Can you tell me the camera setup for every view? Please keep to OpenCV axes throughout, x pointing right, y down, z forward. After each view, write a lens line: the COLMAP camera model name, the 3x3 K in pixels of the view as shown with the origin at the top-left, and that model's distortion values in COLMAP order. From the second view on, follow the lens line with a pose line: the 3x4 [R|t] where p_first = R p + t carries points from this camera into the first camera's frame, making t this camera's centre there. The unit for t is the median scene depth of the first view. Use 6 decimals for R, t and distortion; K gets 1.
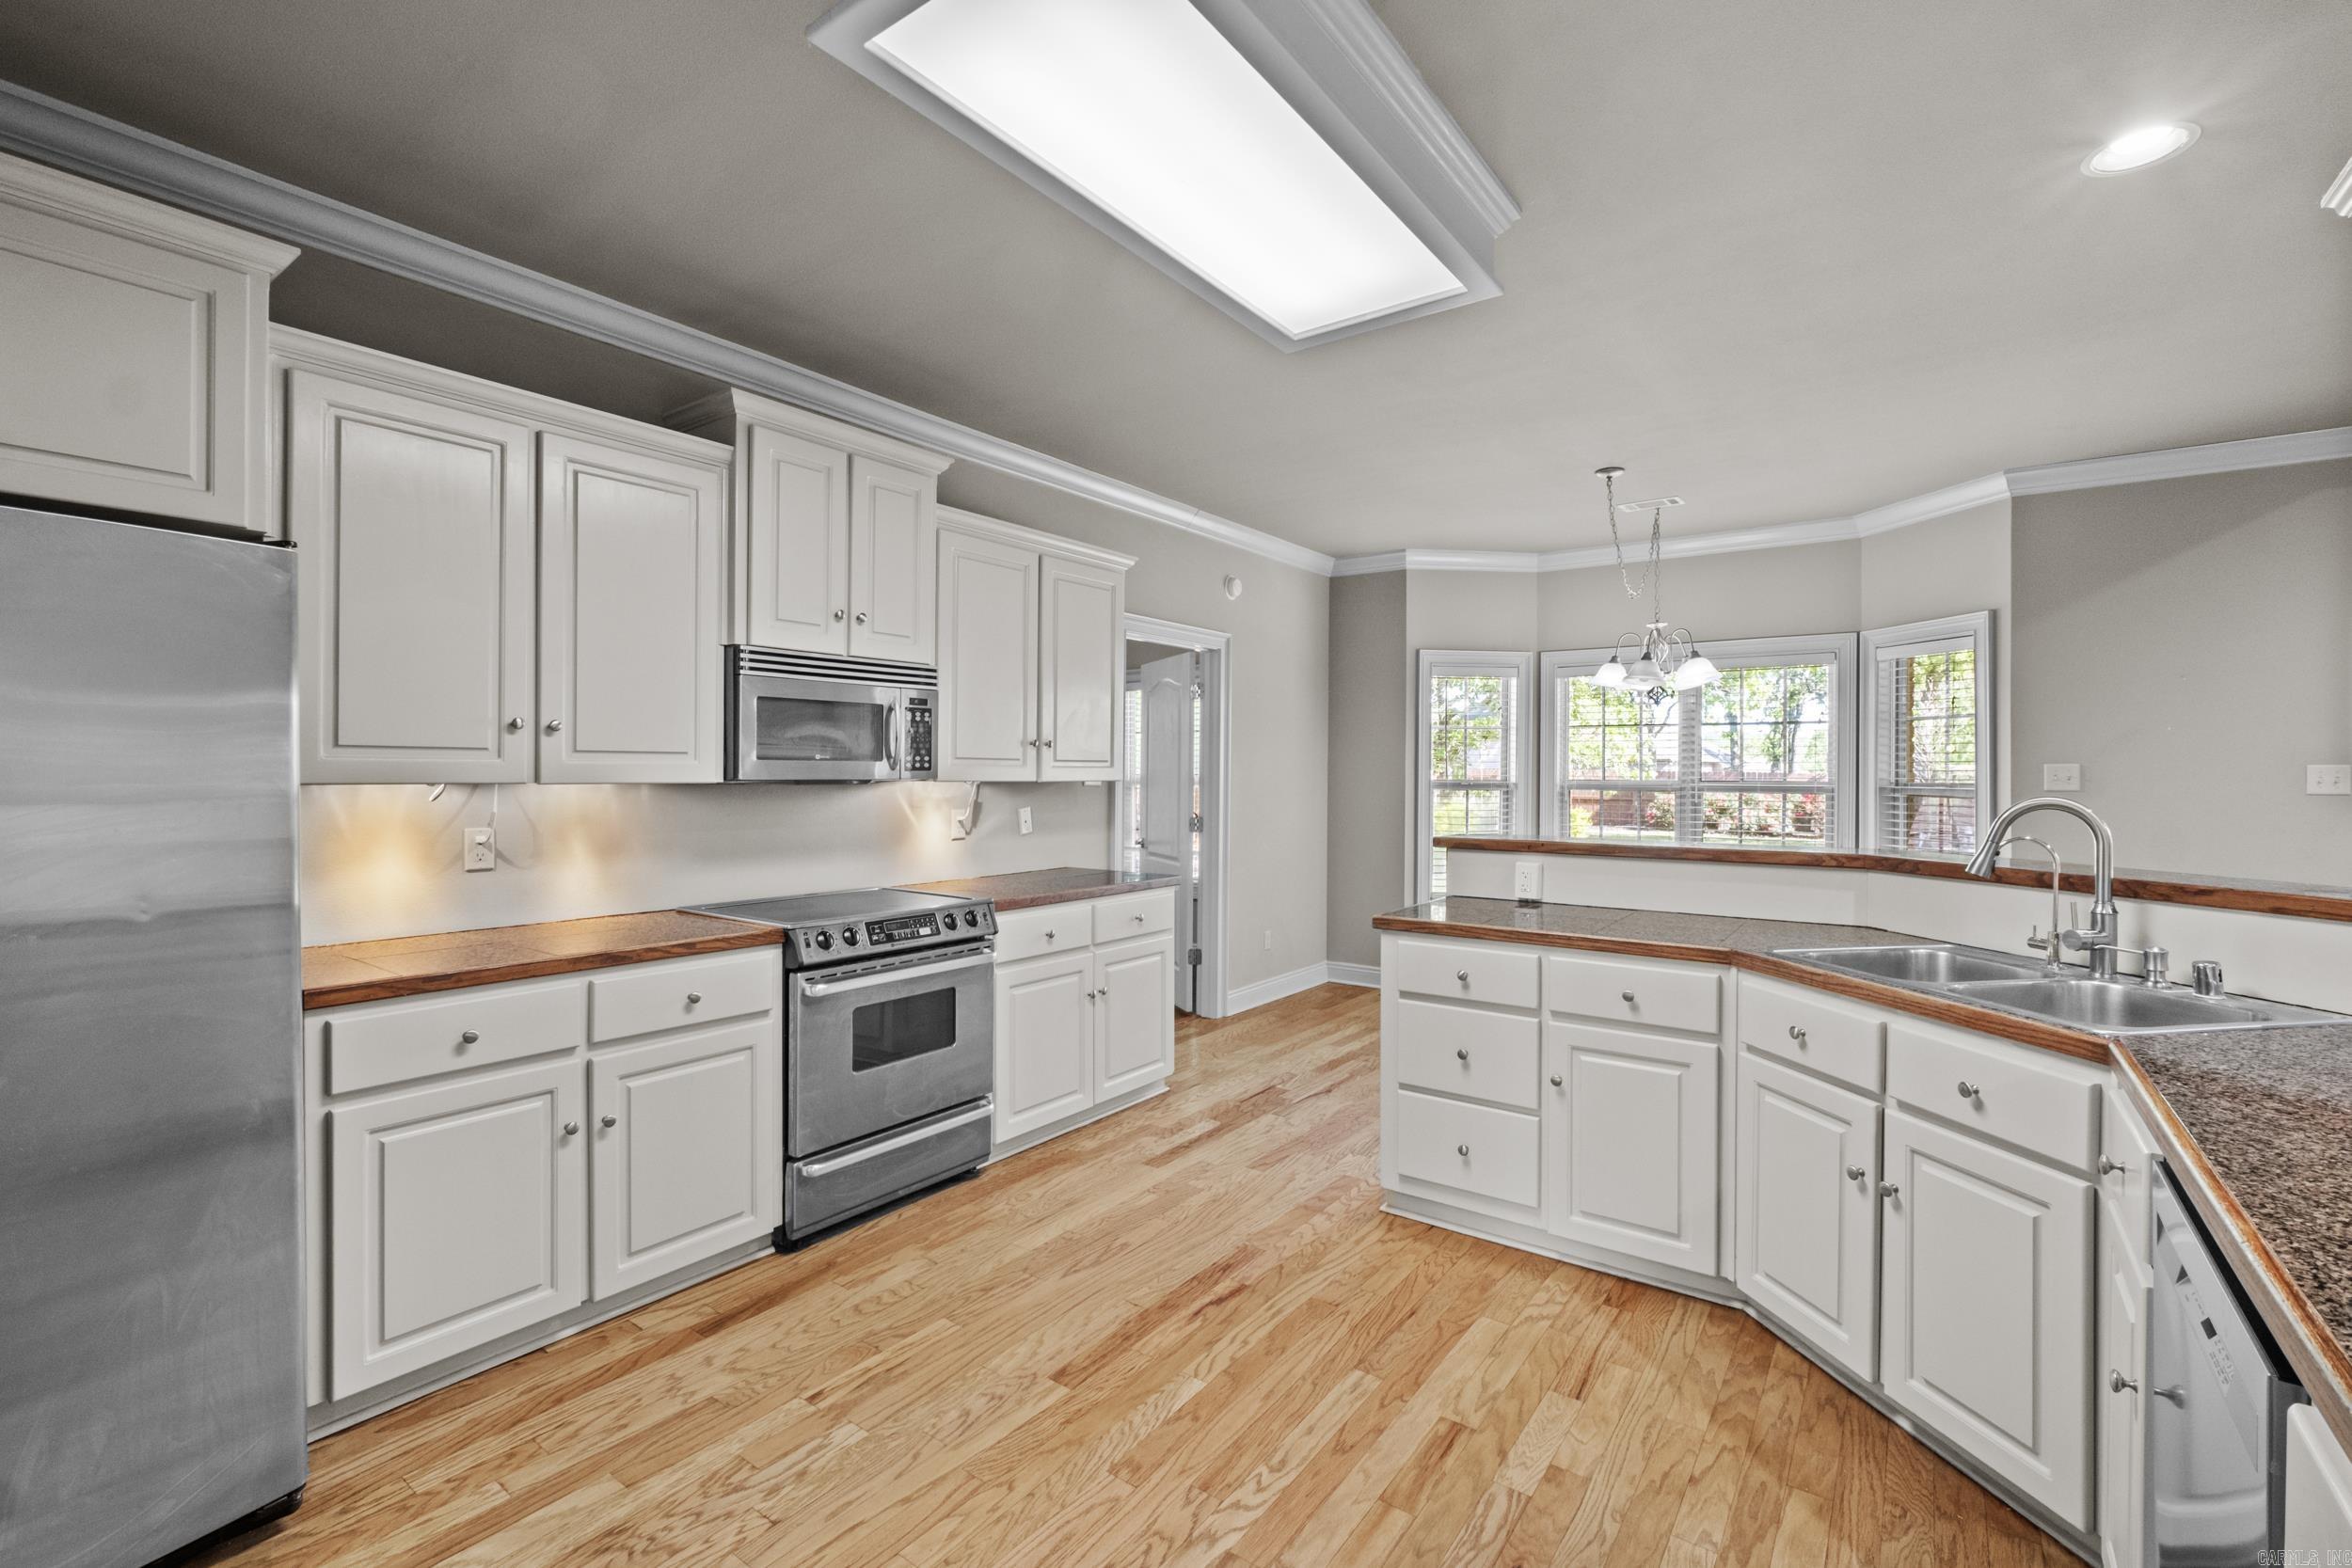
lens RADIAL K [[1028.3, 0, 1170.4], [0, 1028.3, 775.0], [0, 0, 1]] dist [-0.003333, -0.000685]
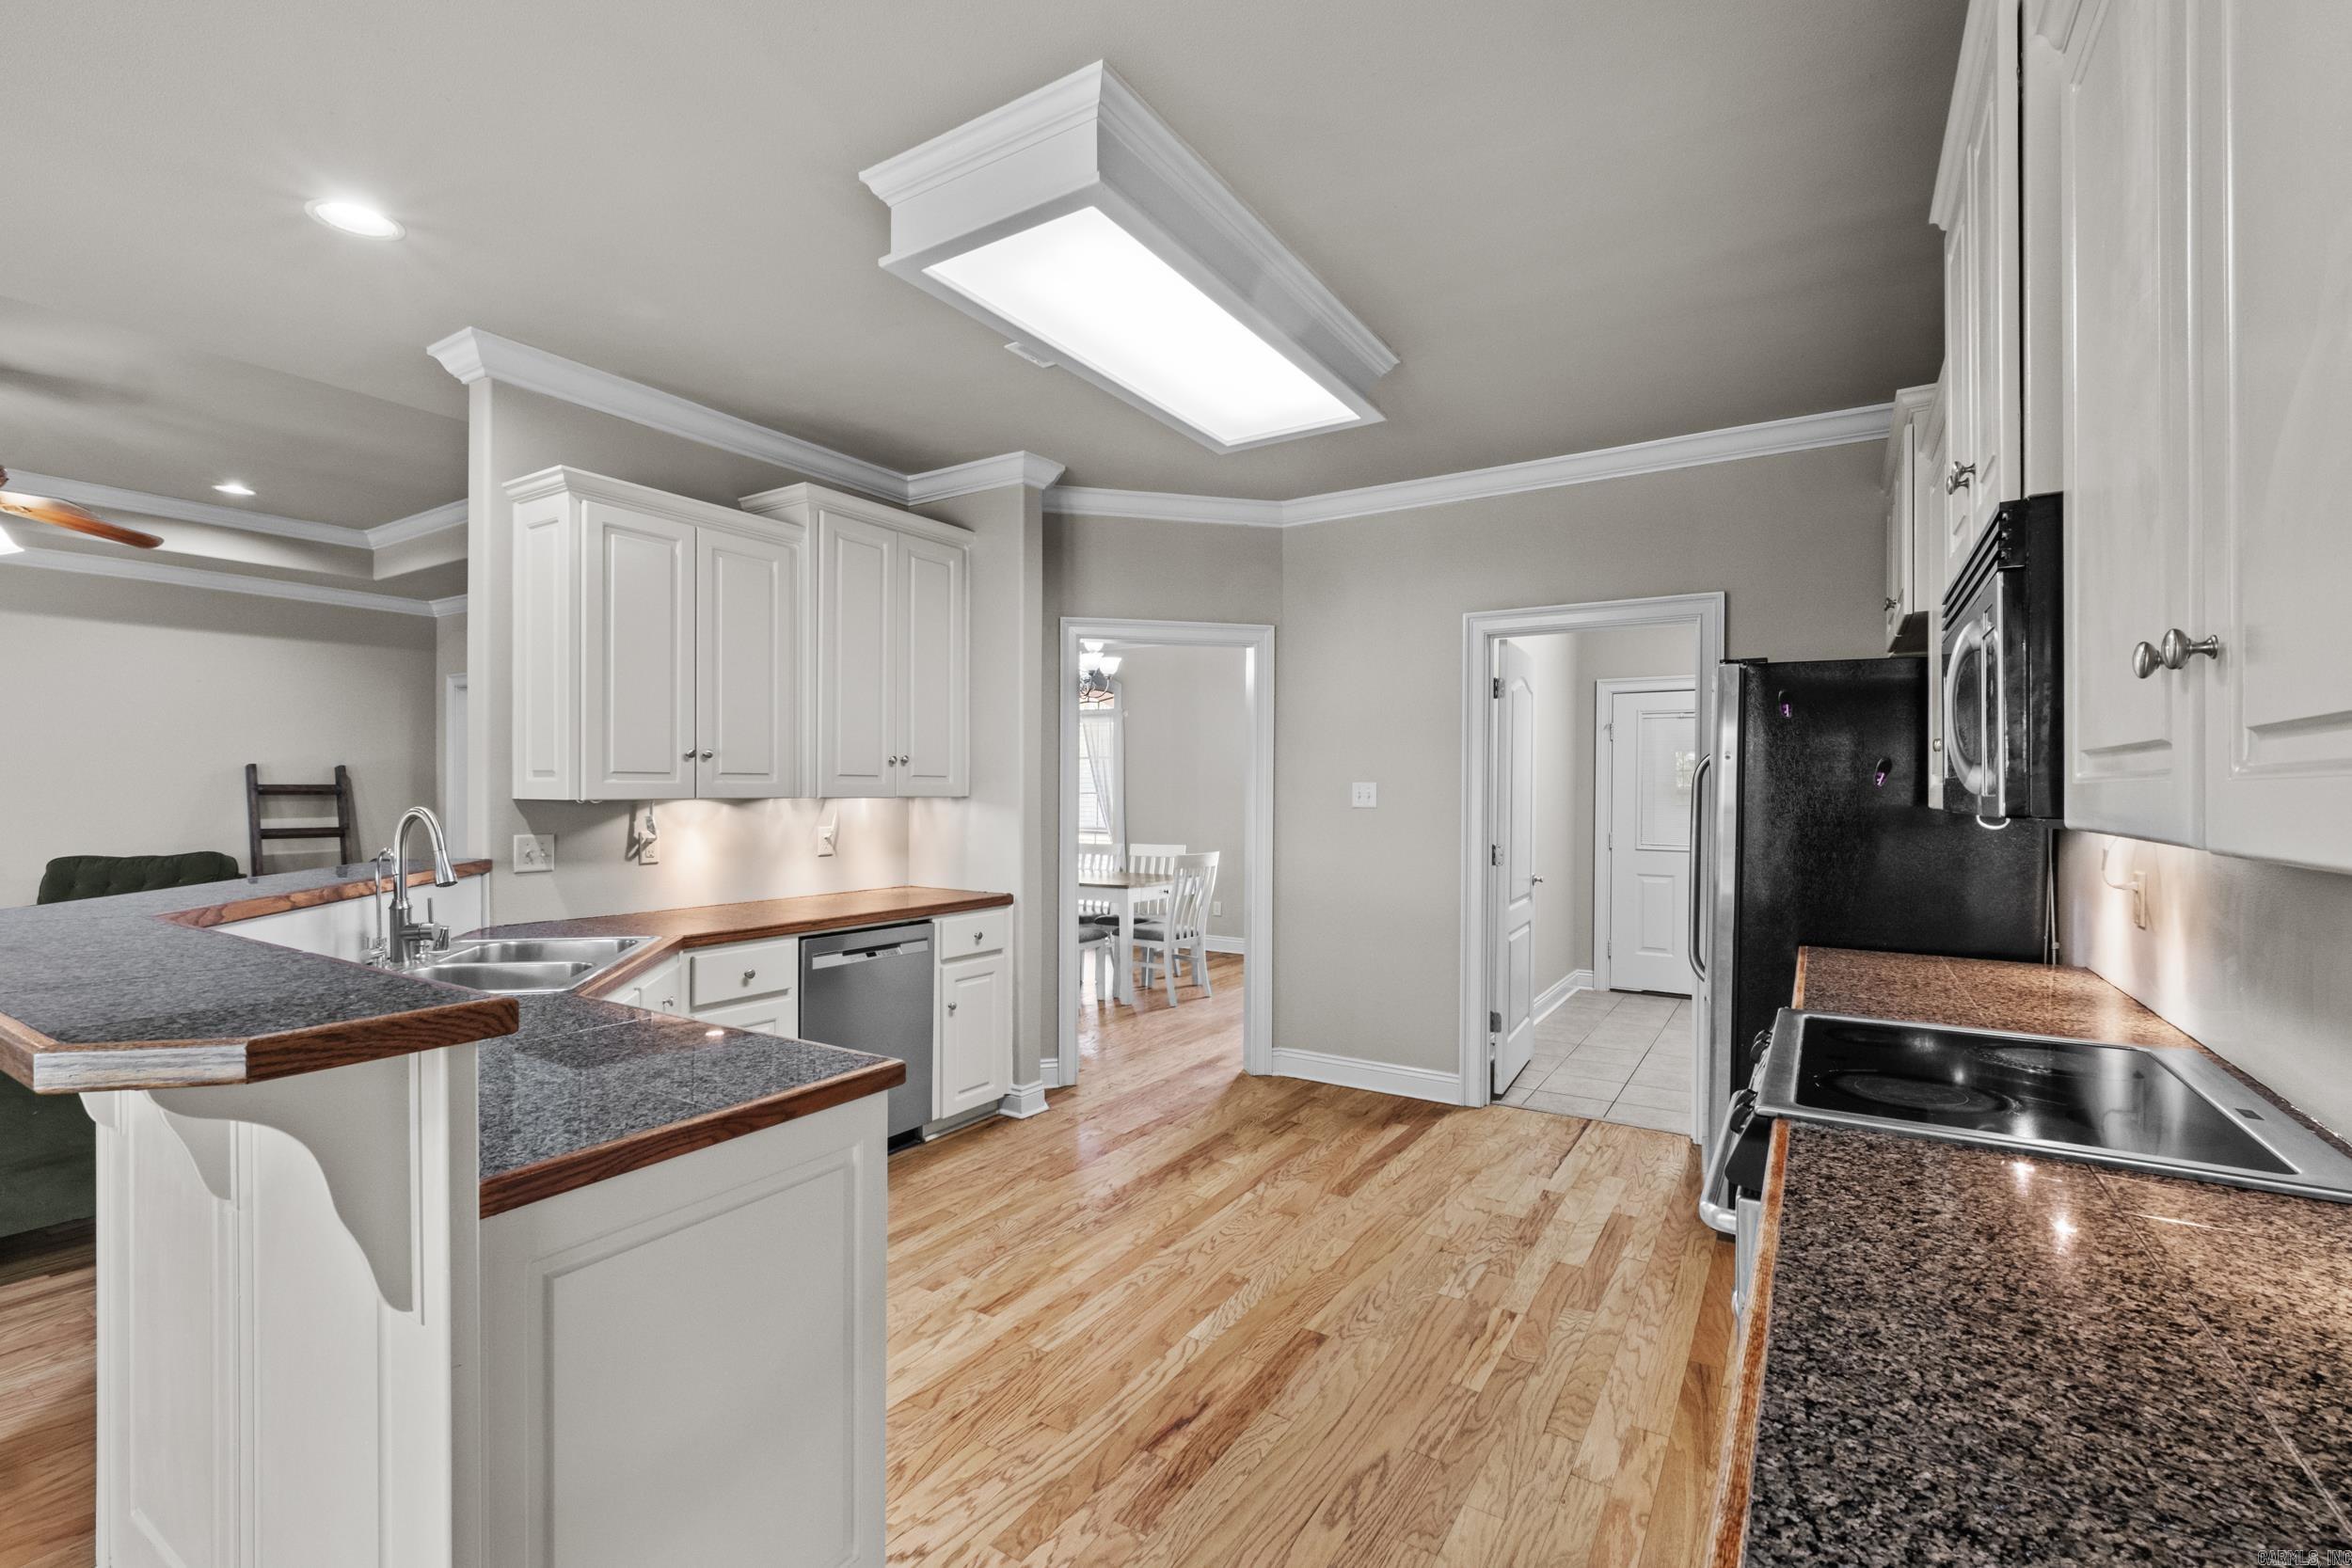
lens RADIAL K [[1024.1, 0, 1164.7], [0, 1024.1, 787.8], [0, 0, 1]] dist [-0.001488, -0.000131]
pose [[-0.997896, -0.009691, -0.064113, 0.107618], [-0.009629, 0.999953, -0.001282, -0.003828], [0.064123, -0.000662, -0.997942, 1.665635]]
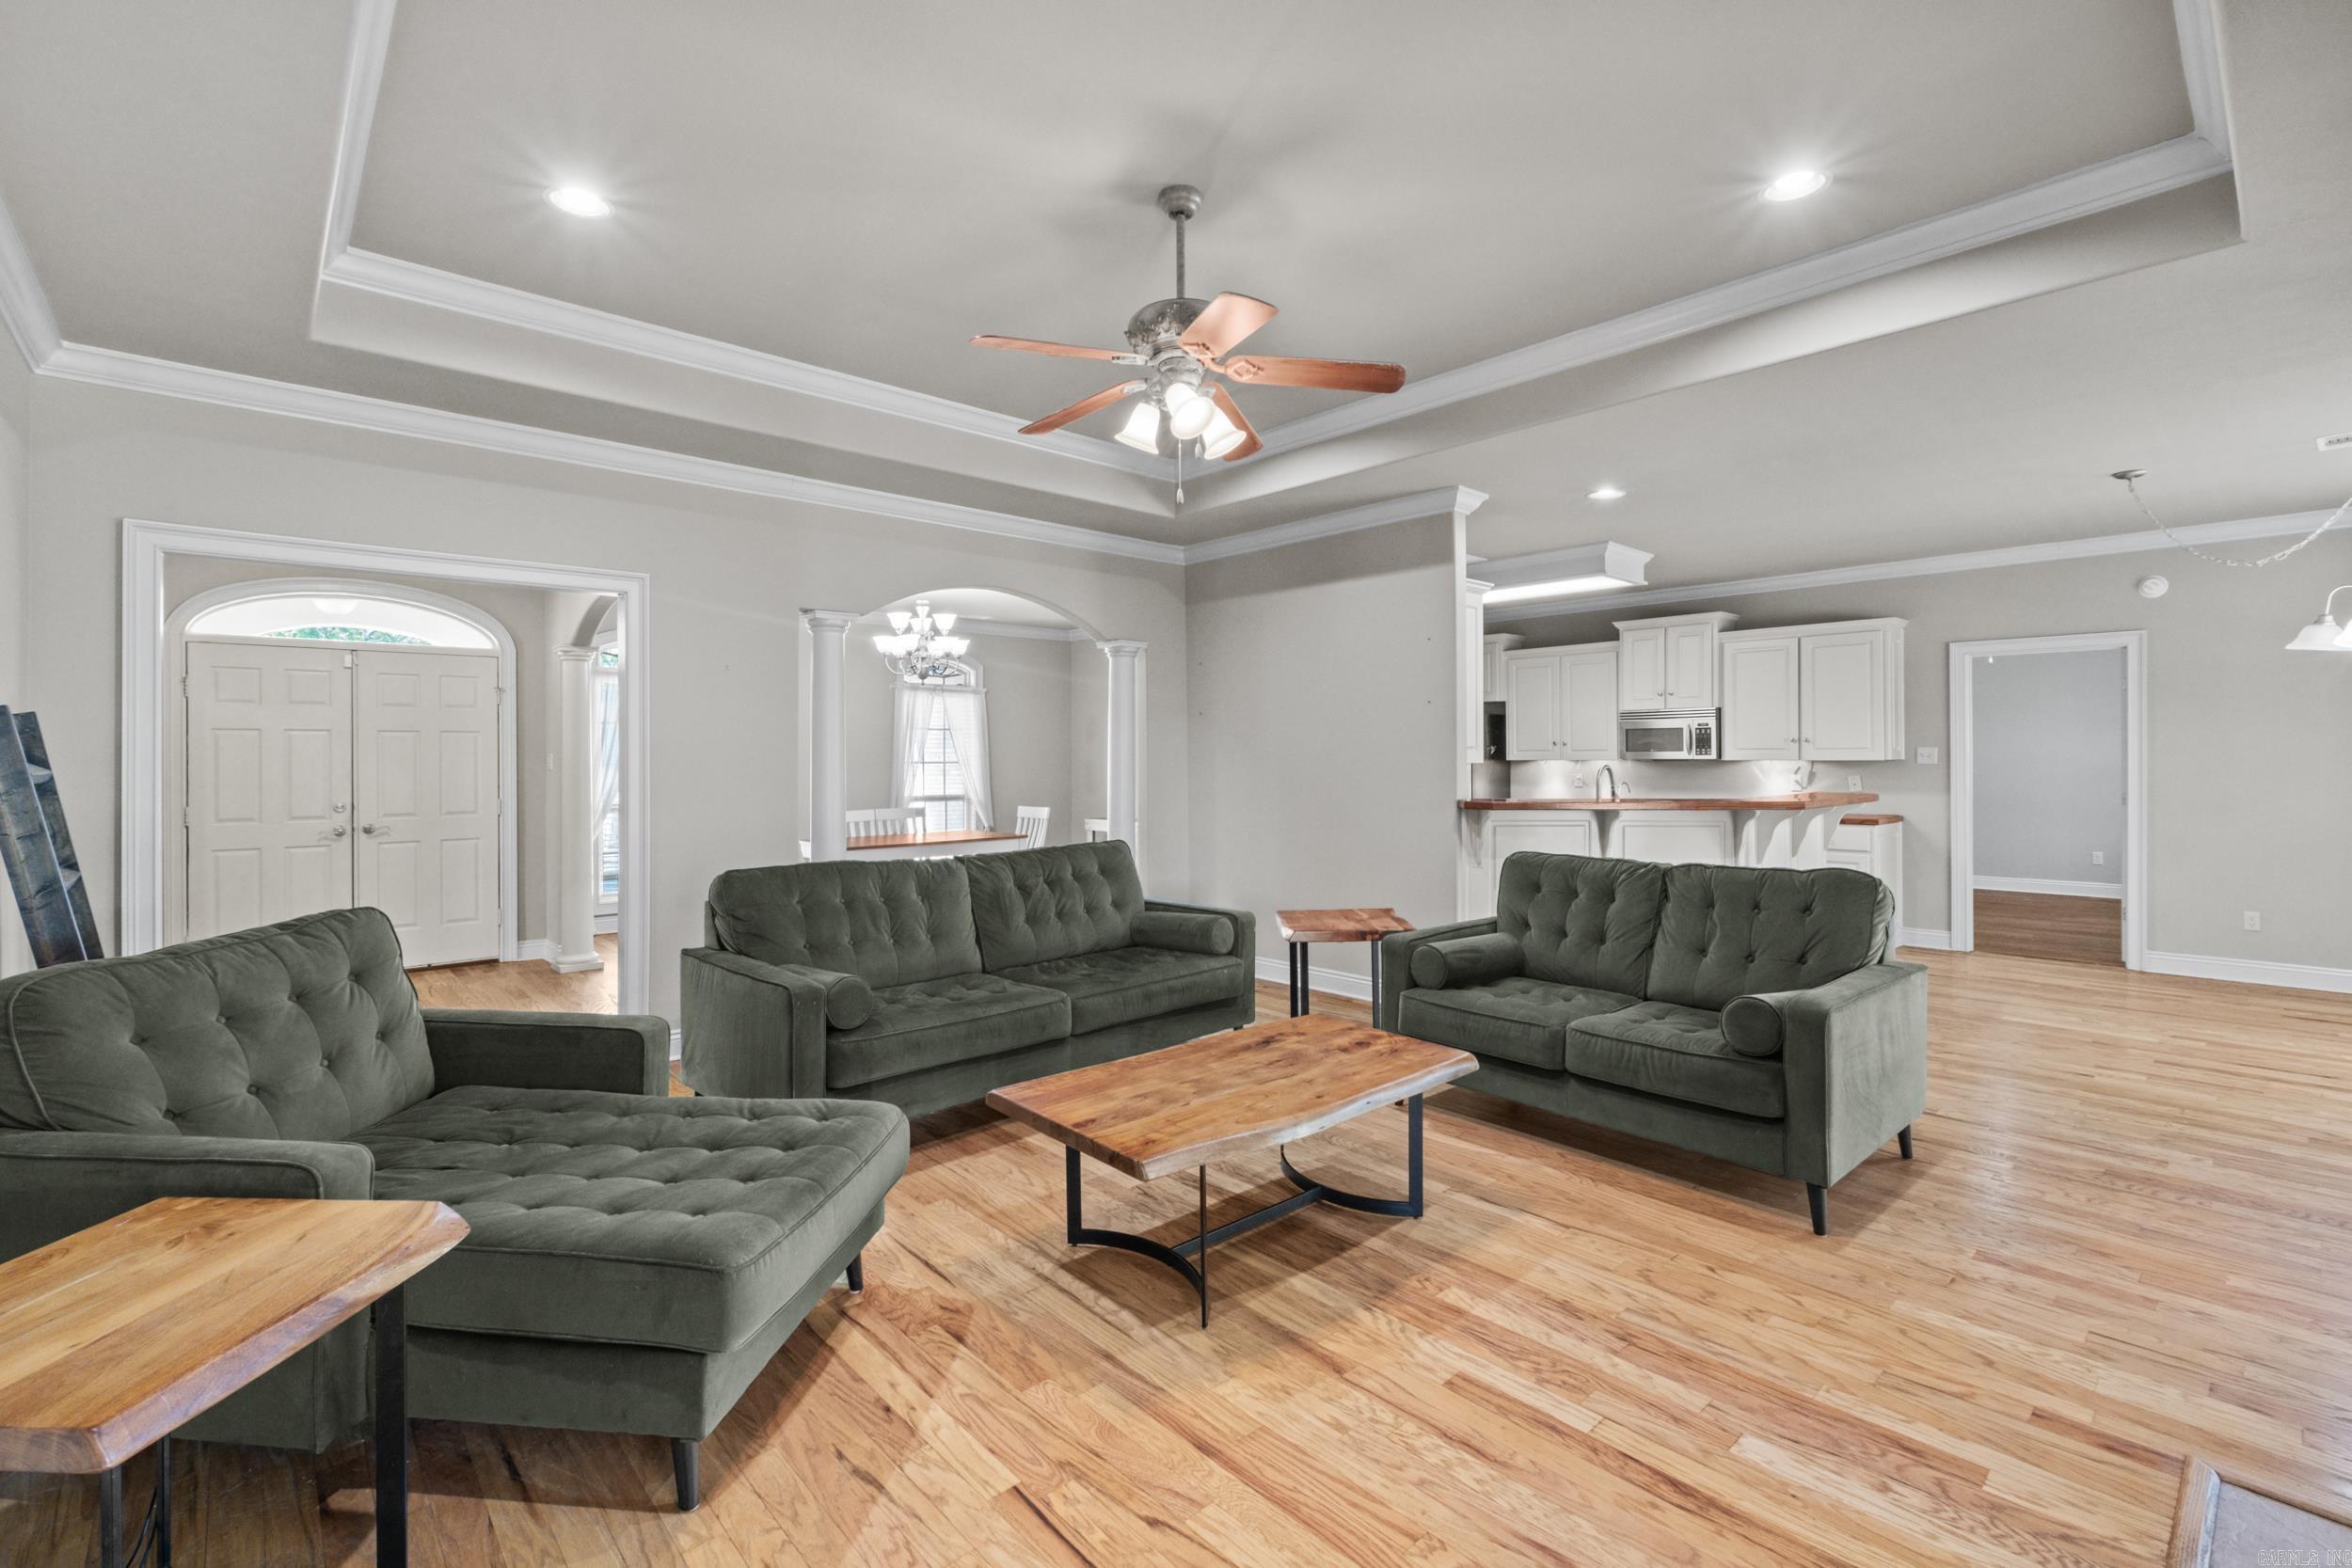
lens RADIAL K [[1040.8, 0, 1163.6], [0, 1040.8, 755.0], [0, 0, 1]] dist [-0.003136, -0.000483]
pose [[-0.198968, -0.004690, -0.979995, 2.726069], [0.001822, 0.999985, -0.005156, 0.005668], [0.980004, -0.002811, -0.198956, 0.359966]]
